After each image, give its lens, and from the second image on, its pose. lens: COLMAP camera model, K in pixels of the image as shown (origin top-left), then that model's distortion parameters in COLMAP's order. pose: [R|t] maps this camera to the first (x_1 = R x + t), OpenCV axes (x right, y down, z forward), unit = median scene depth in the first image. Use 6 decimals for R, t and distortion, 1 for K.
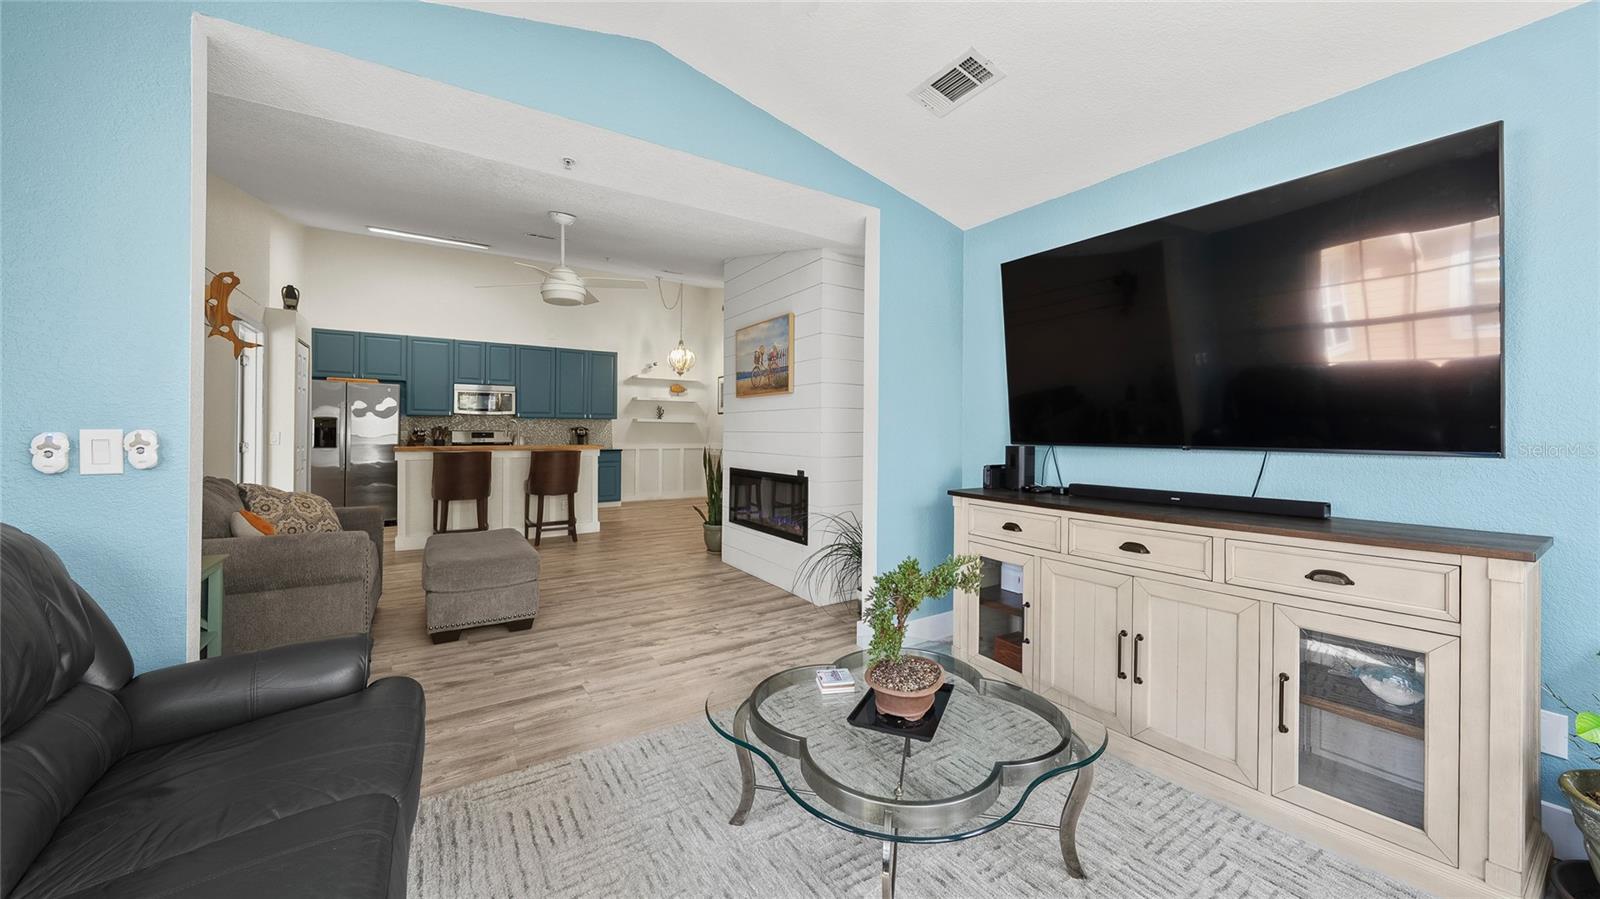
lens RADIAL K [[562.1, 0, 810.9], [0, 562.1, 434.2], [0, 0, 1]] dist [-0.002387, -0.000247]
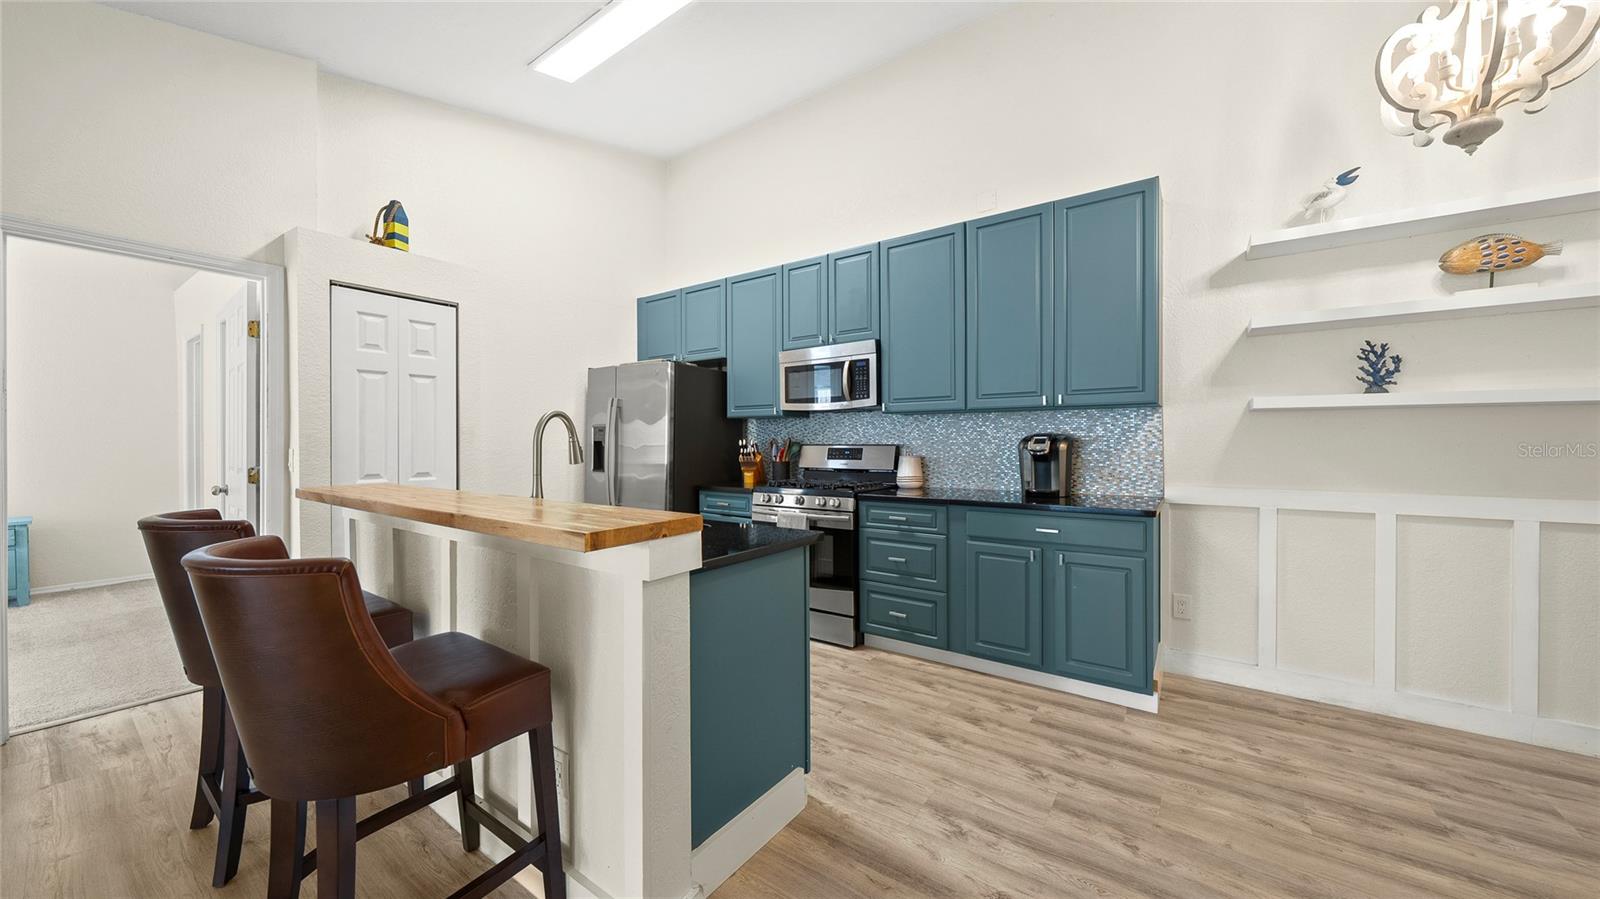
lens RADIAL K [[562.1, 0, 807.7], [0, 562.1, 445.0], [0, 0, 1]] dist [-0.002387, -0.000247]
pose [[0.359377, 0.002658, -0.933189, -0.133316], [0.004520, 0.999979, 0.004589, -0.007137], [0.933182, -0.005868, 0.359357, 0.695340]]
